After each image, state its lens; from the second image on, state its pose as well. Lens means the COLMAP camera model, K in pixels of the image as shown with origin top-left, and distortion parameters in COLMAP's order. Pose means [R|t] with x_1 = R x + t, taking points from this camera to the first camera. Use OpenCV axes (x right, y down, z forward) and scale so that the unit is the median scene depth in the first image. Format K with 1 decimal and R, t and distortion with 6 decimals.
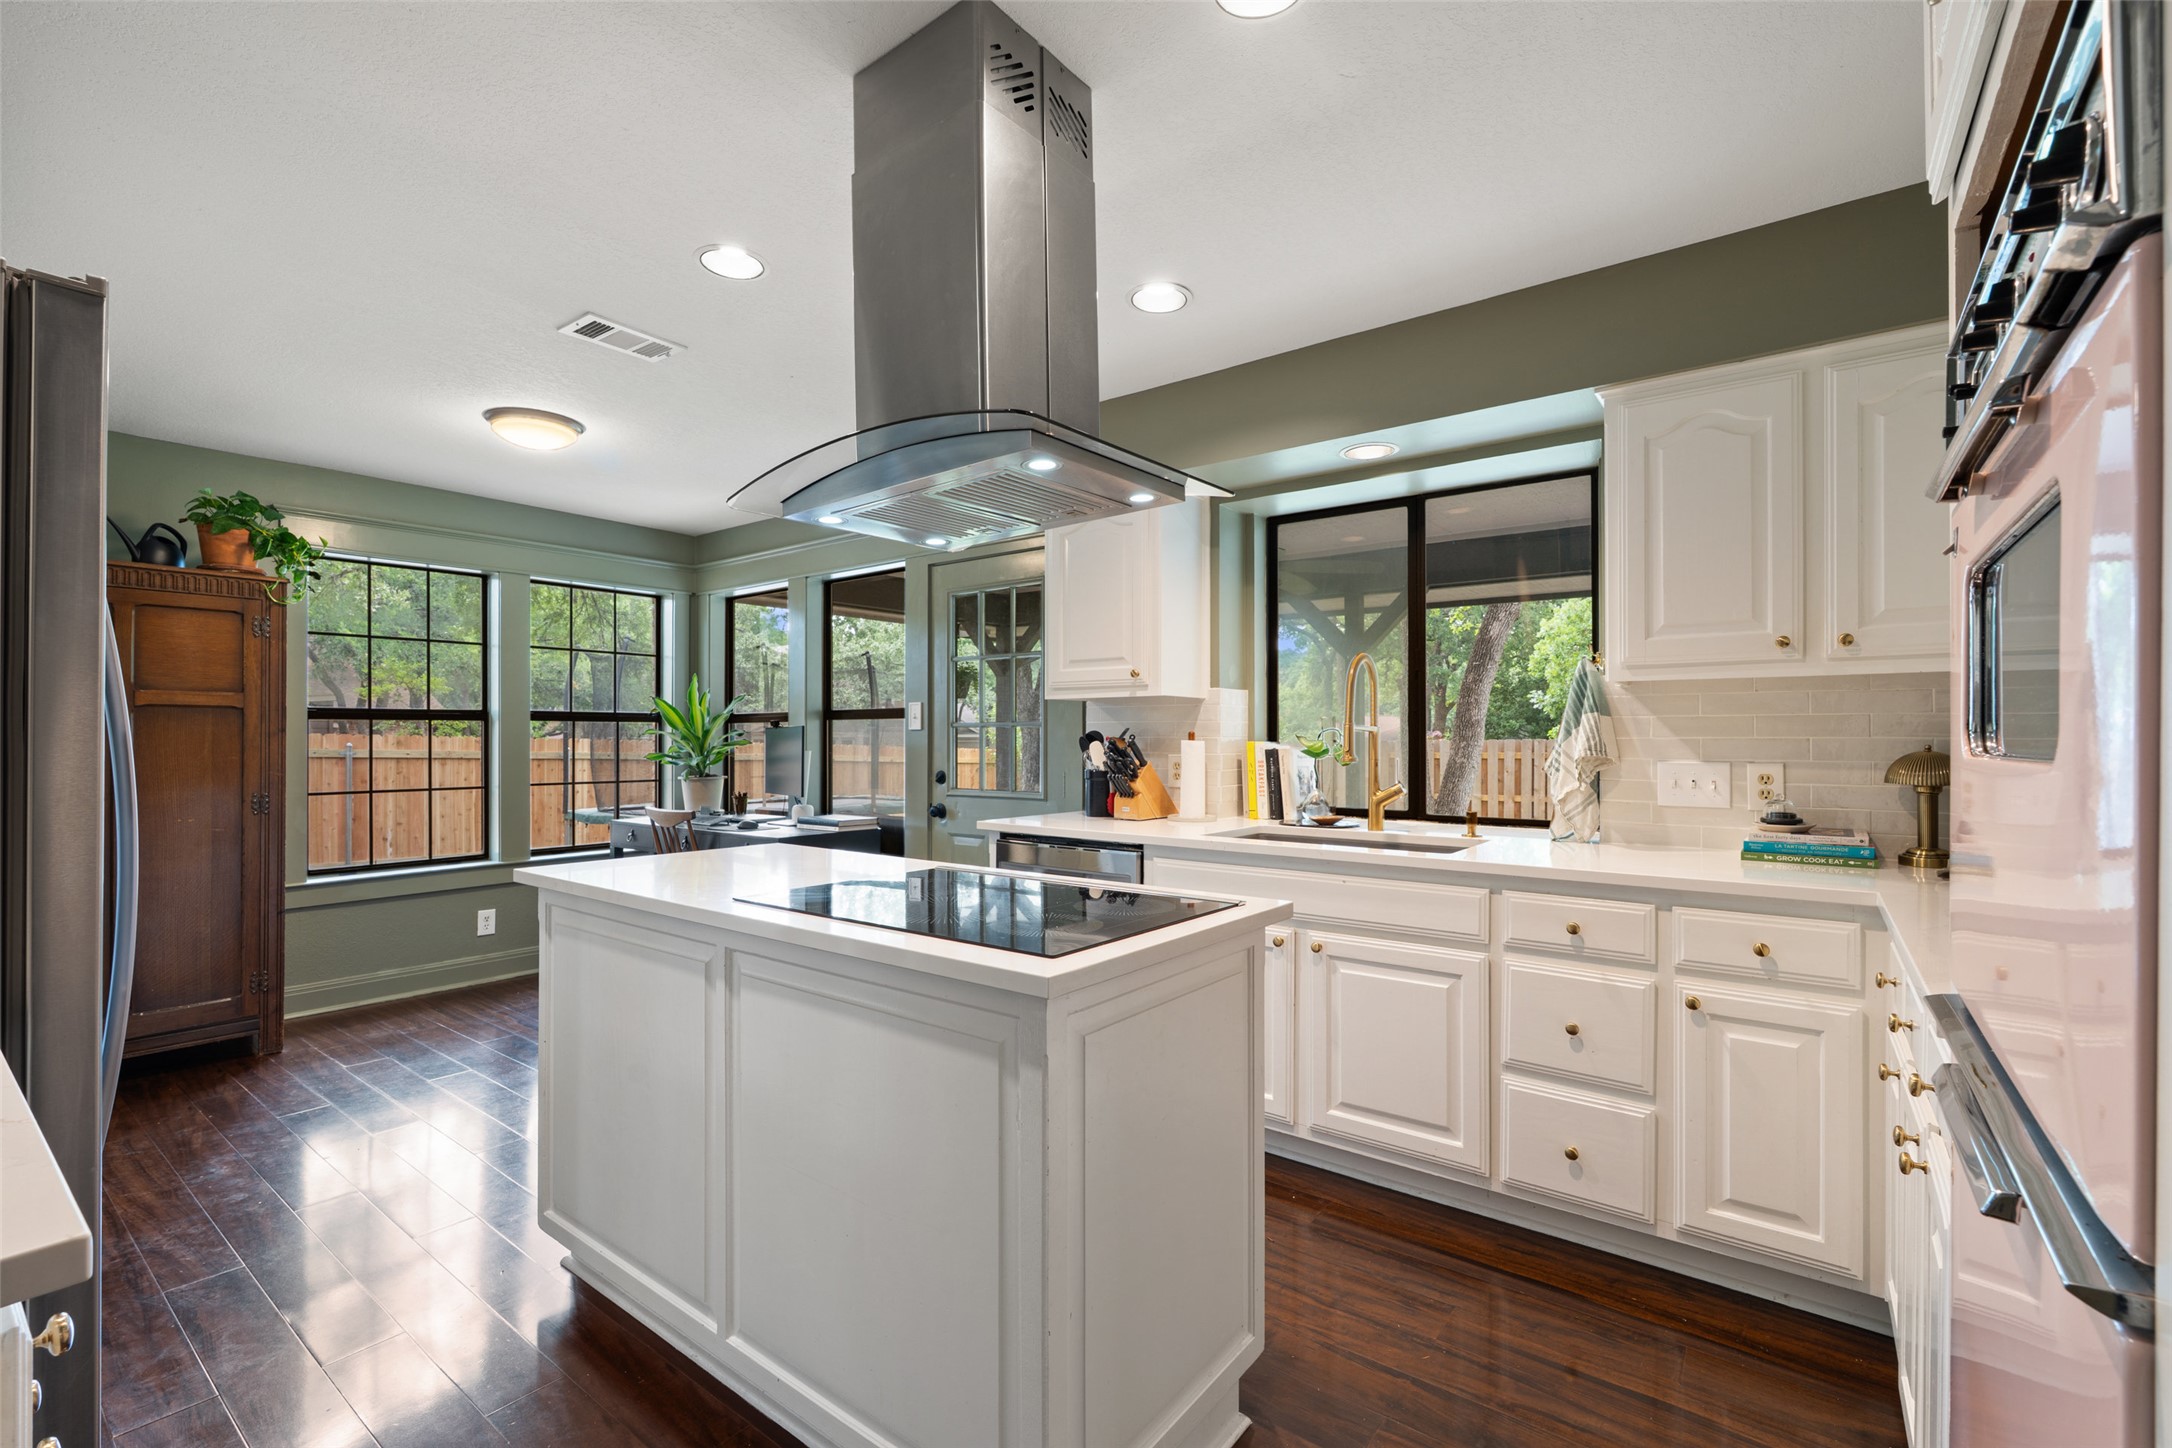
lens RADIAL K [[947.9, 0, 1068.9], [0, 947.9, 730.3], [0, 0, 1]] dist [-0.005536, -0.000019]
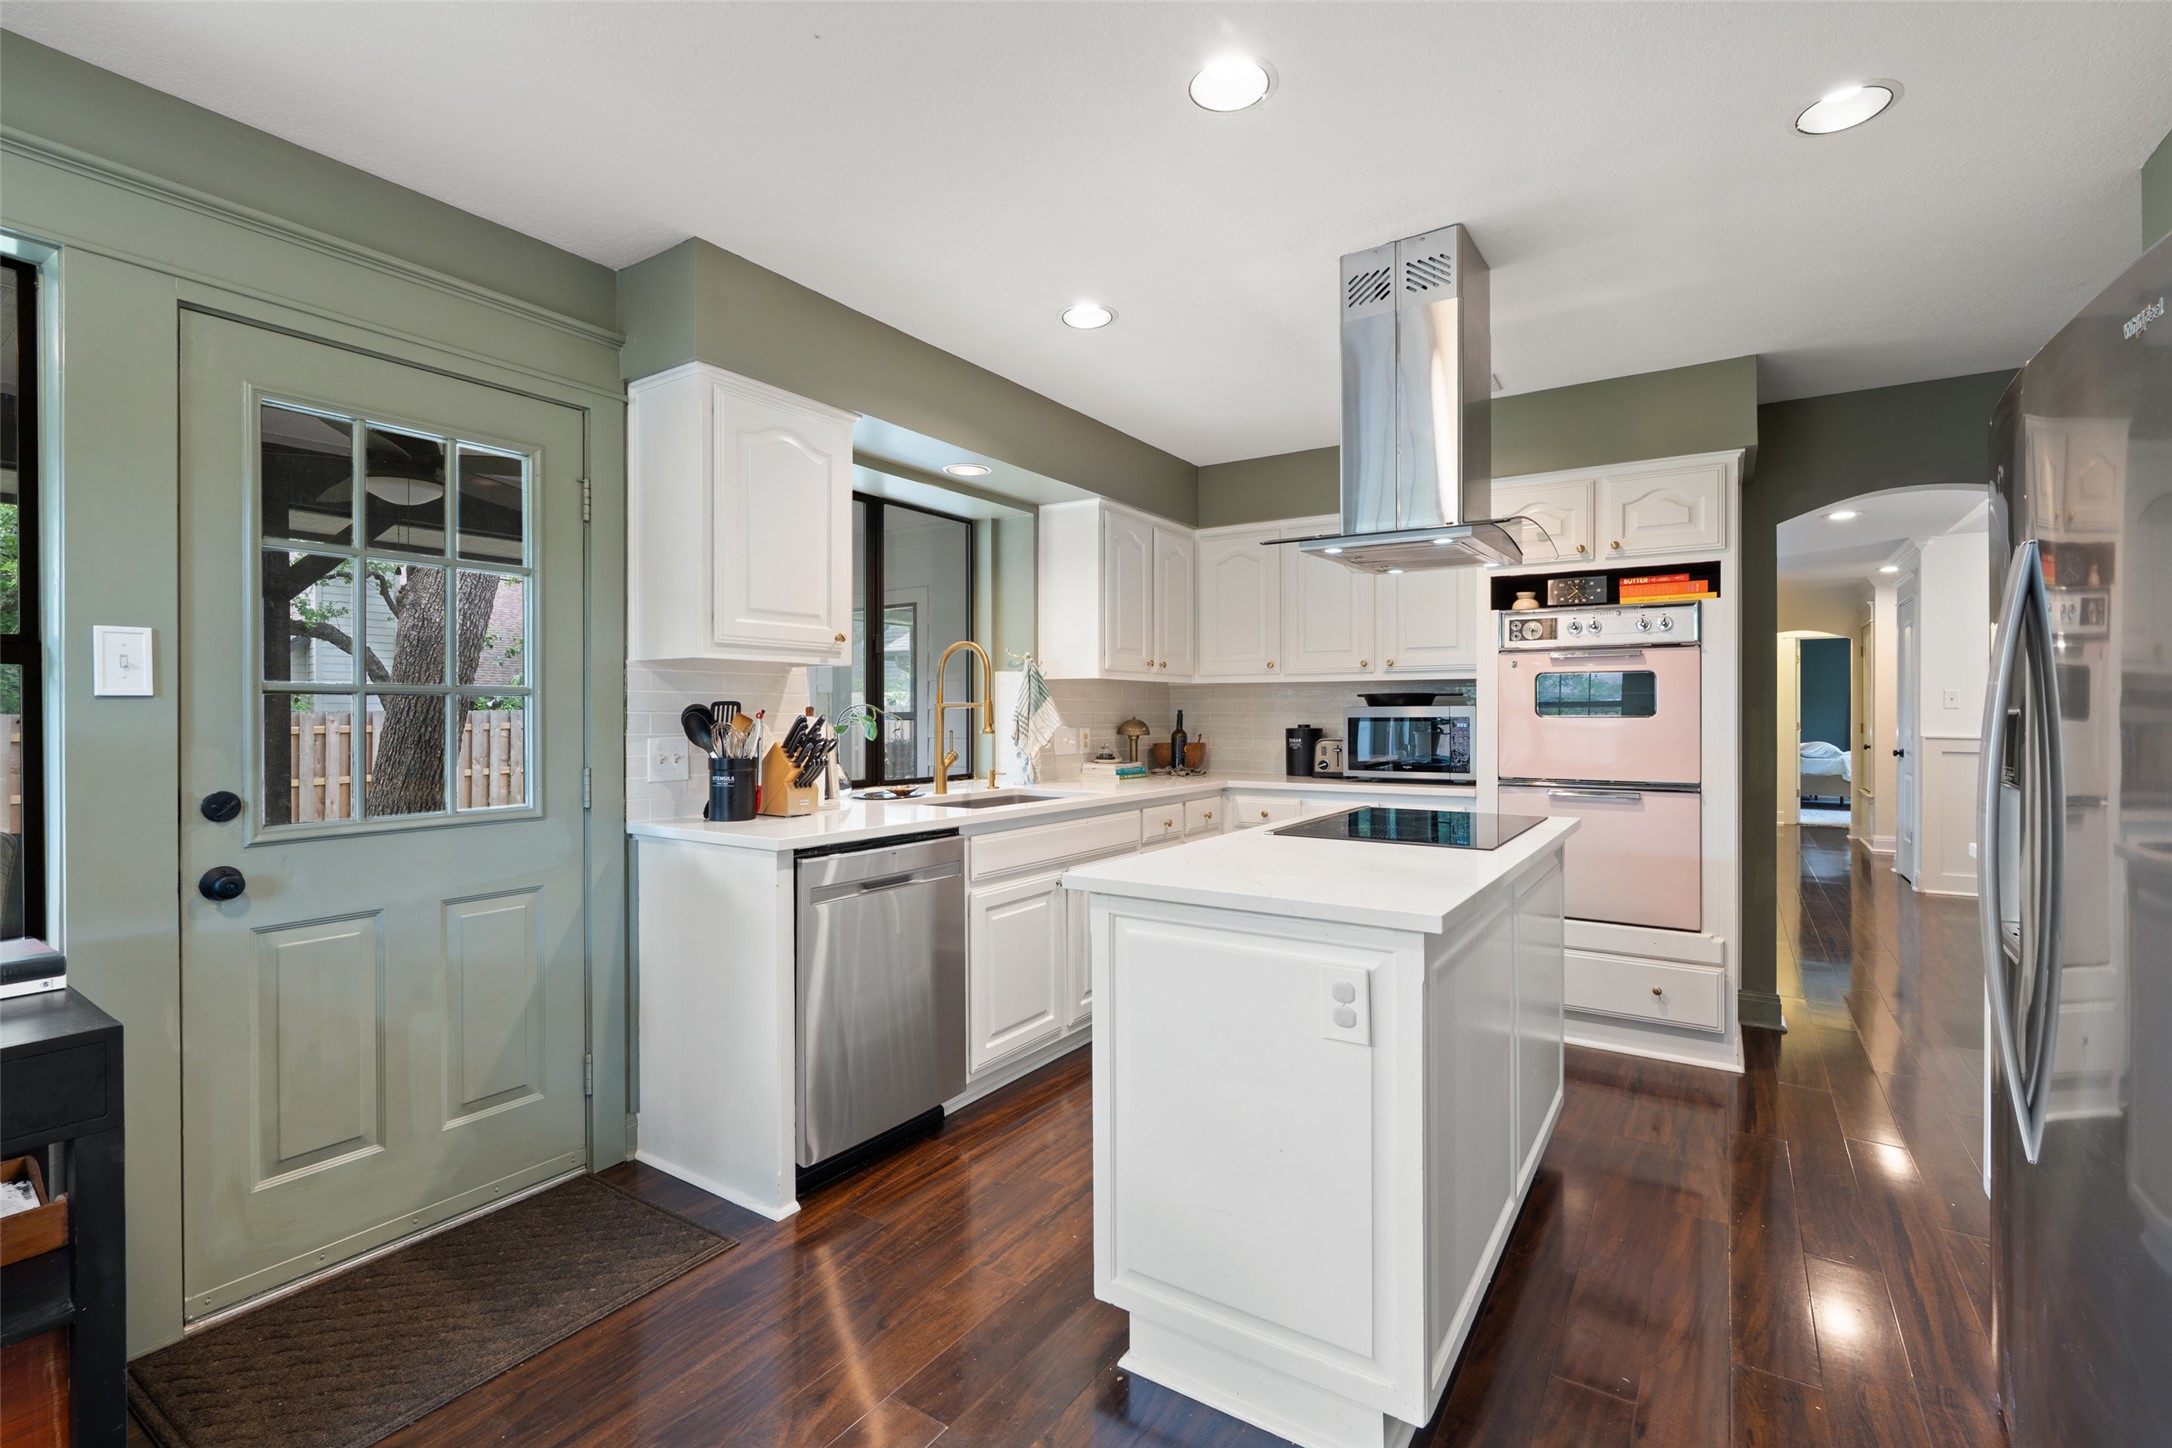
lens RADIAL K [[947.9, 0, 1072.4], [0, 947.9, 714.0], [0, 0, 1]] dist [-0.005536, -0.000019]
pose [[-0.060048, -0.001586, 0.998194, -0.704834], [-0.006484, 0.999978, 0.001199, 0.005370], [-0.998174, -0.006400, -0.060057, 0.764225]]
